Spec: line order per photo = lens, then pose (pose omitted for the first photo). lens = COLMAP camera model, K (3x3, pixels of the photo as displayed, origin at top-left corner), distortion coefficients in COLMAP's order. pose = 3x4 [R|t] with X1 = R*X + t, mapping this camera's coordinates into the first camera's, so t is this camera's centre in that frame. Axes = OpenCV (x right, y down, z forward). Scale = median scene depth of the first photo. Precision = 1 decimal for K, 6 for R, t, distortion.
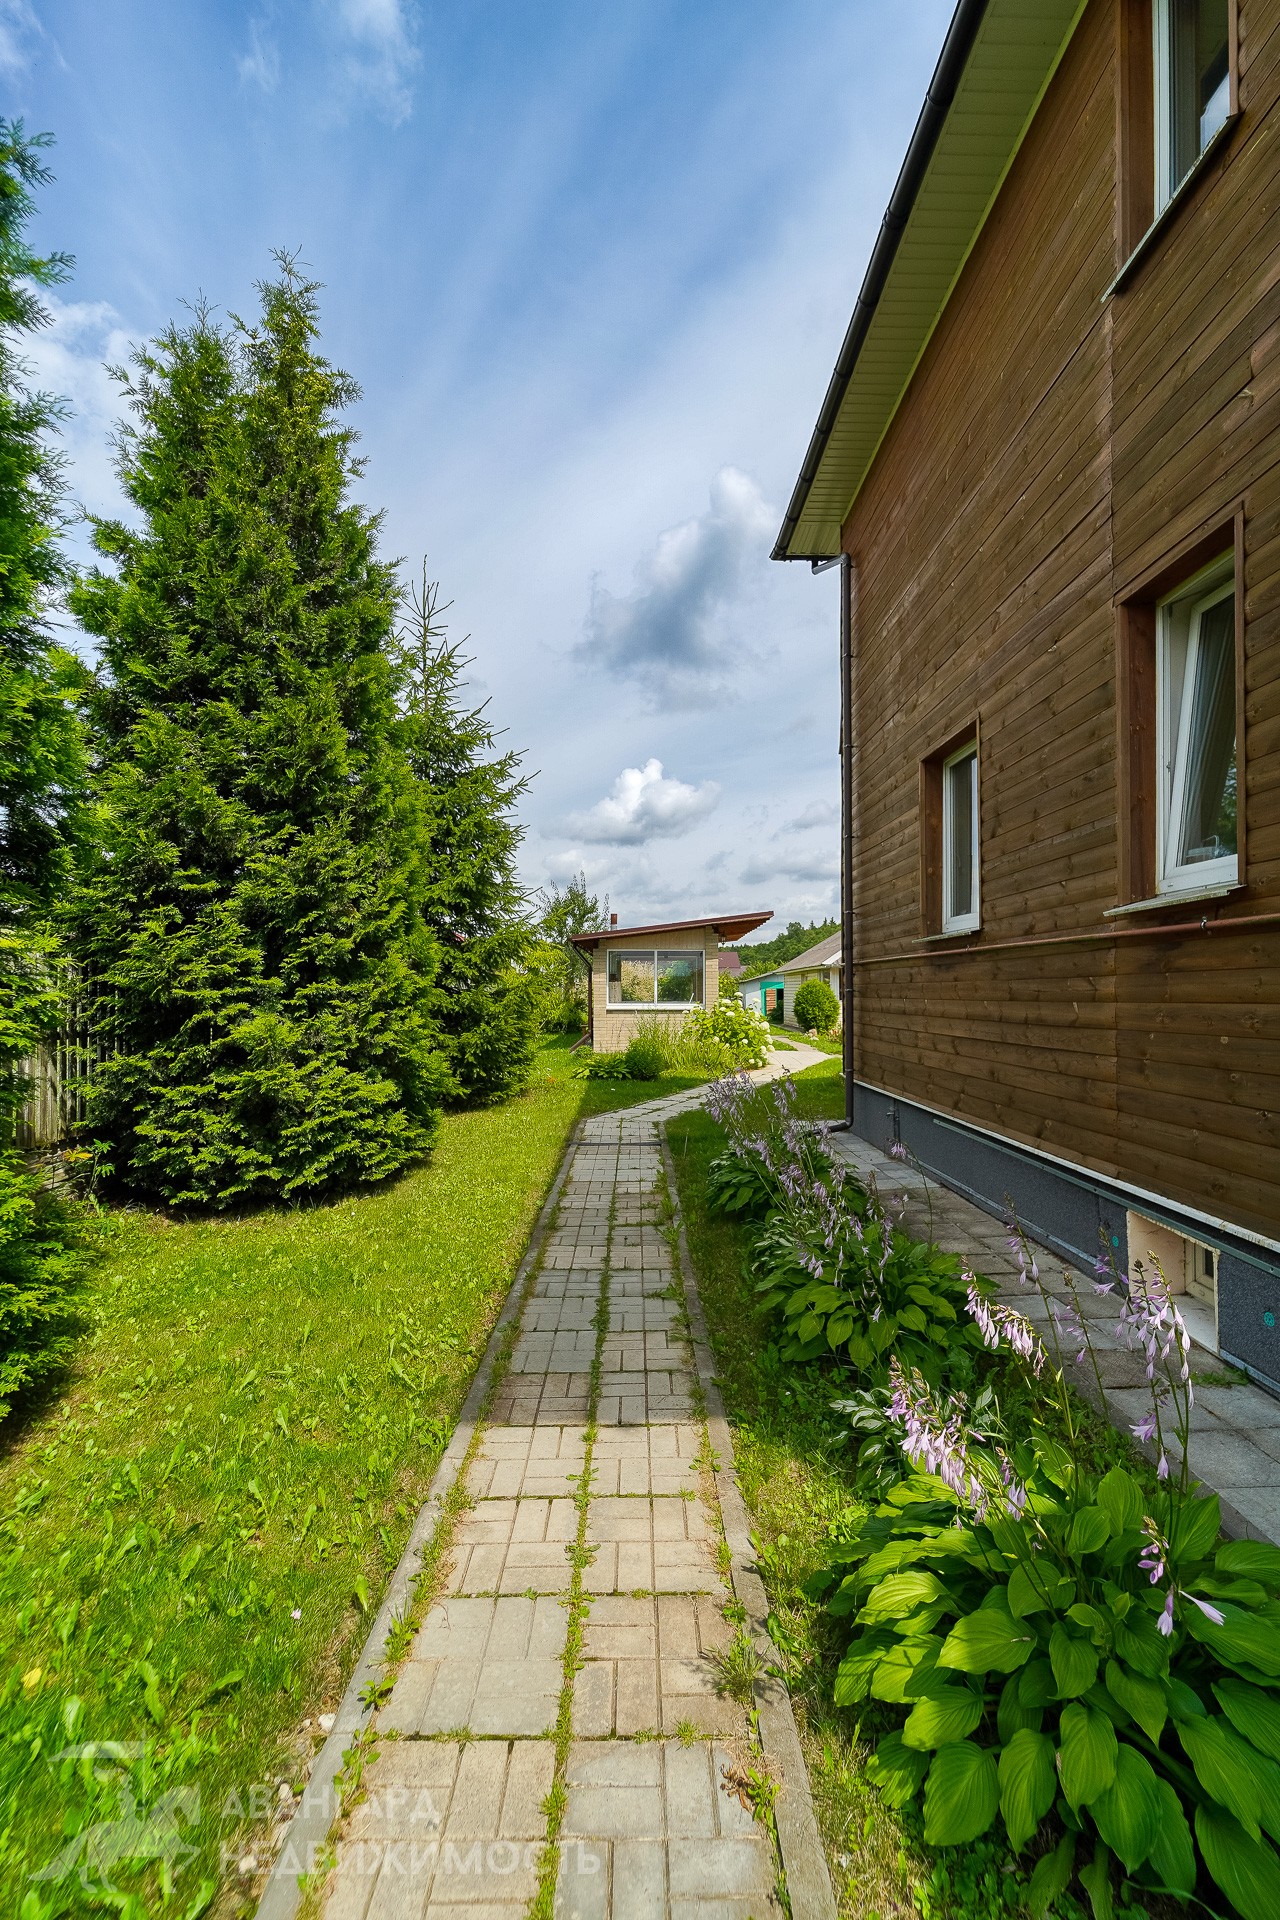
lens RADIAL K [[768.3, 0, 644.4], [0, 768.3, 985.2], [0, 0, 1]] dist [0.002109, 0.000094]
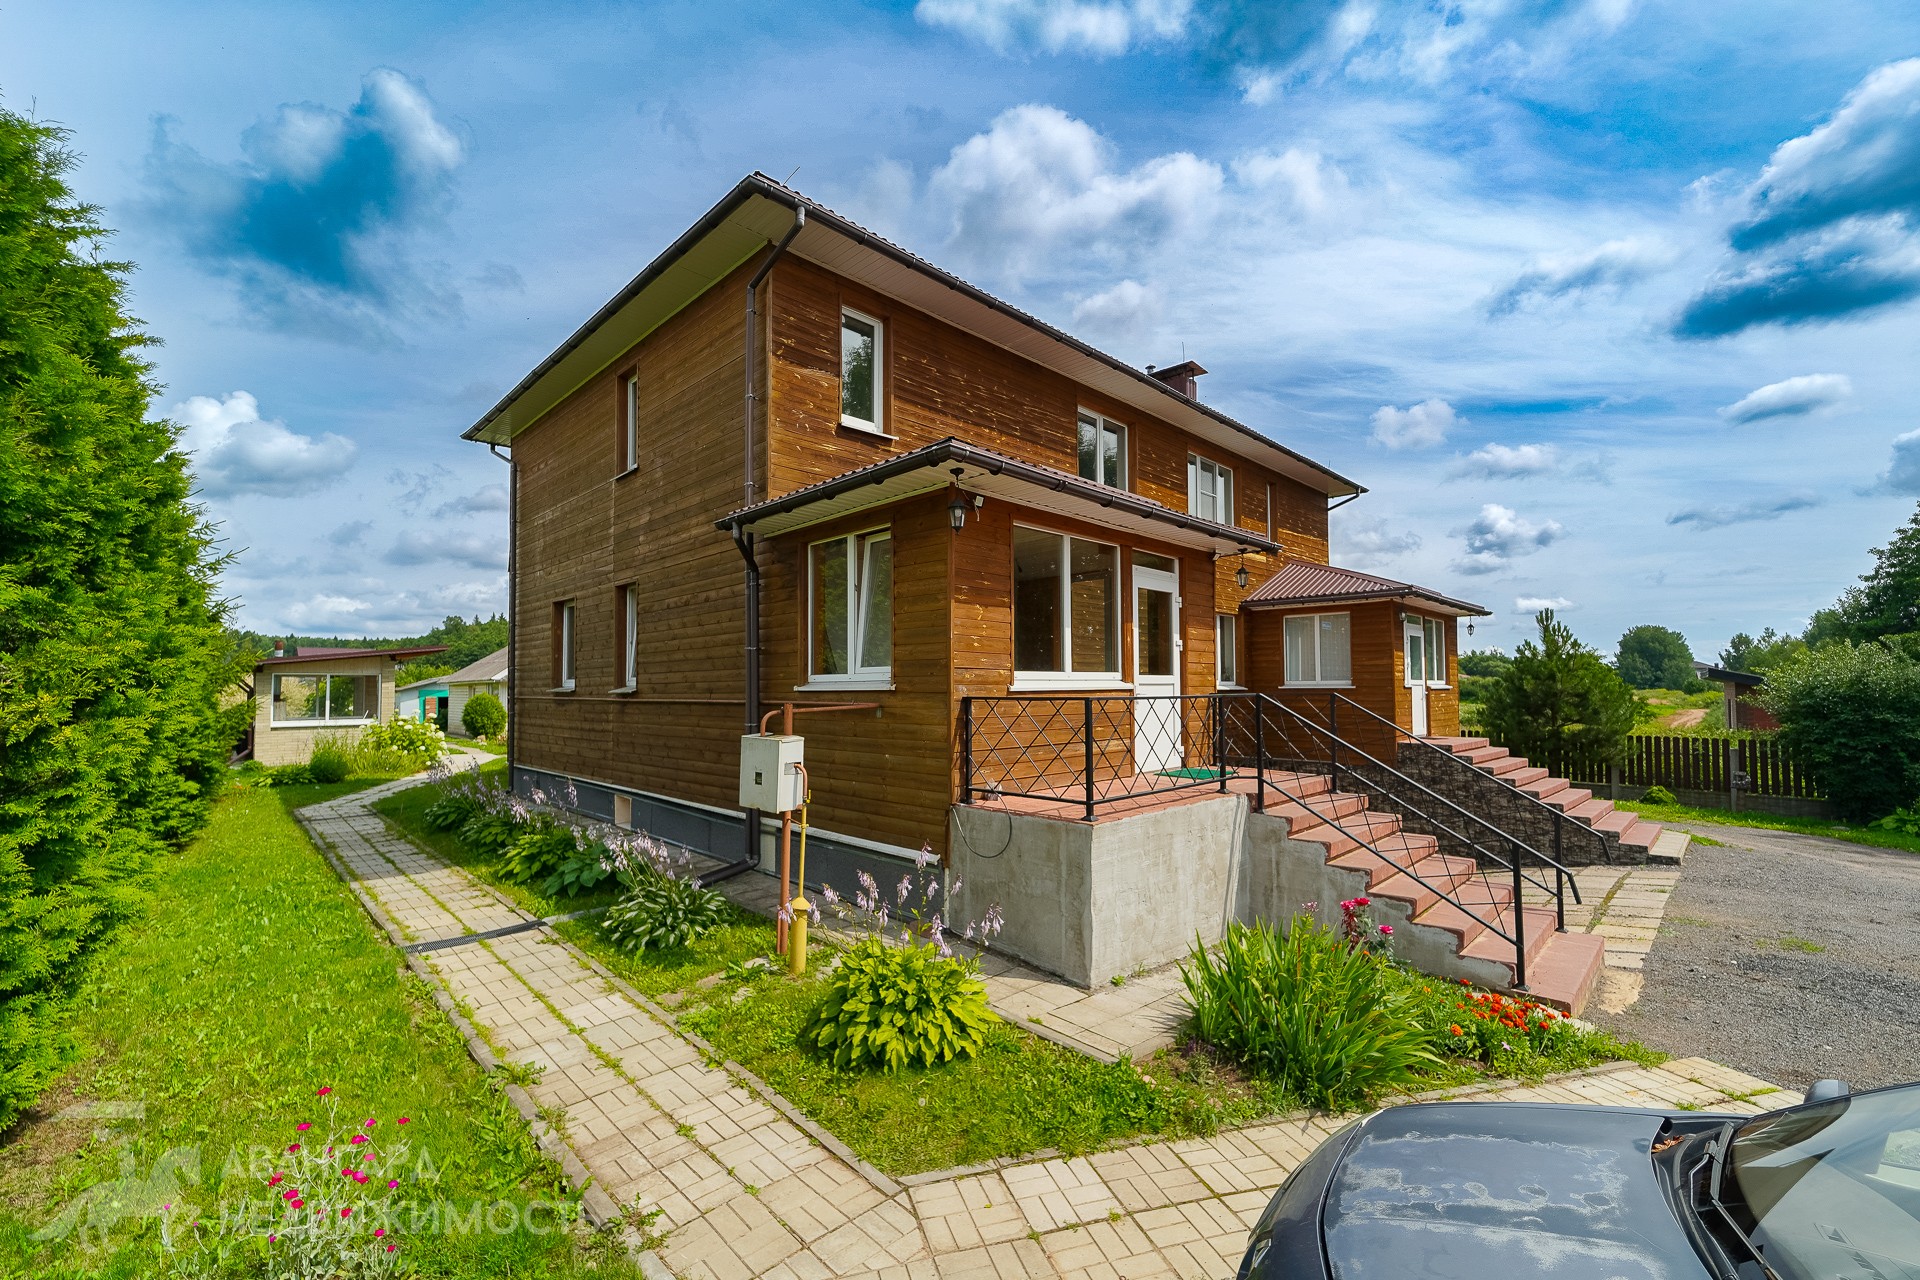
lens RADIAL K [[768.3, 0, 962.5], [0, 768.3, 665.1], [0, 0, 1]] dist [0.002109, 0.000094]
pose [[0.710329, 0.018378, 0.703630, -0.210261], [-0.001258, 0.999691, -0.024841, -0.053693], [-0.703869, 0.016761, 0.710132, -0.852994]]
